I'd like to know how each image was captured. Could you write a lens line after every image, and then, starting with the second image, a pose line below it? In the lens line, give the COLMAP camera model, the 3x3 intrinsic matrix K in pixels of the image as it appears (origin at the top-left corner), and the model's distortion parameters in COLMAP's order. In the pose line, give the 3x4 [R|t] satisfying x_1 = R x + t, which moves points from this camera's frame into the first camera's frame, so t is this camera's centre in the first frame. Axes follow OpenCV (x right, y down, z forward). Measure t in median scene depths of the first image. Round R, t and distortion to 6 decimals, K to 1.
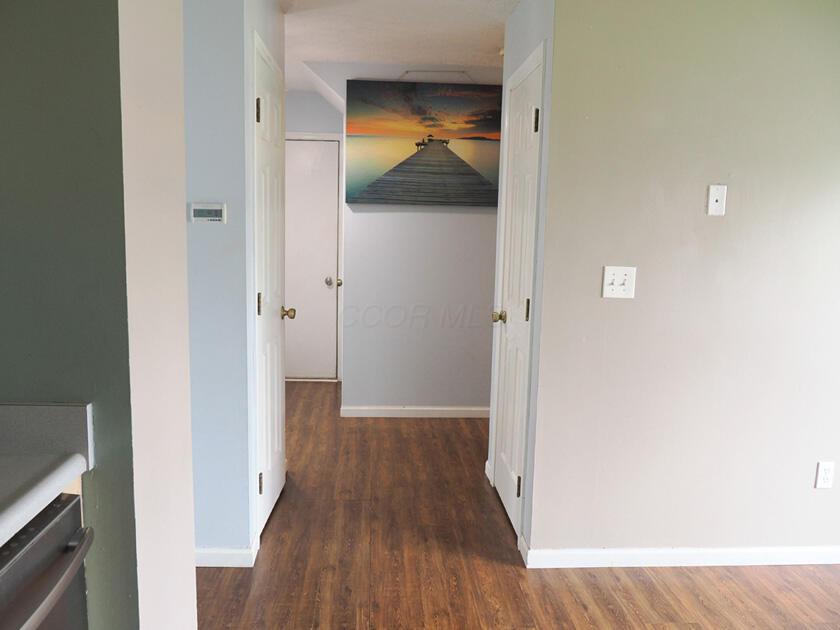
lens RADIAL K [[616.2, 0, 421.5], [0, 616.2, 303.1], [0, 0, 1]] dist [-0.009199, 0.001515]
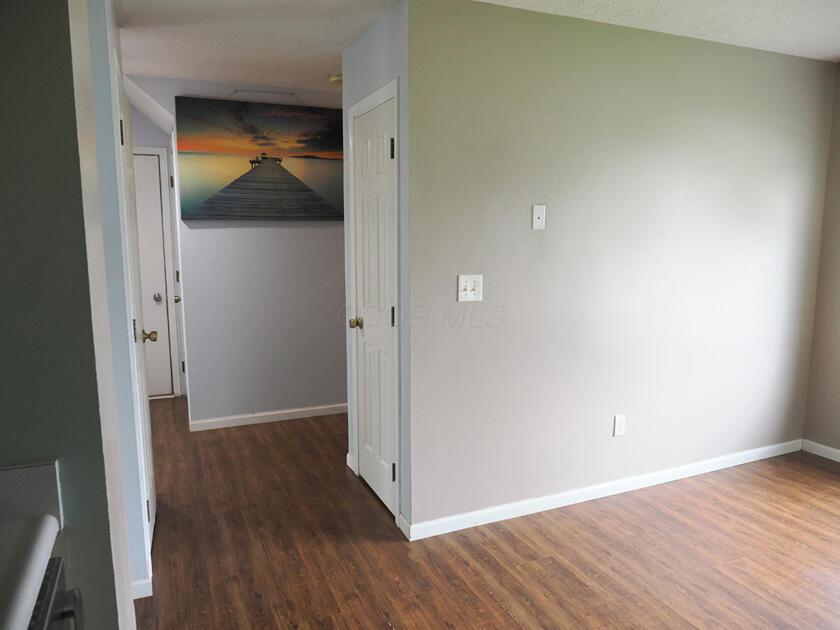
lens RADIAL K [[569.3, 0, 420.0], [0, 569.3, 315.0], [0, 0, 1]] dist [-0.012707, -0.000381]
pose [[0.941151, -0.071986, 0.330230, -0.110561], [0.064663, 0.997357, 0.033123, -0.020134], [-0.331742, -0.009820, 0.943319, -0.001533]]
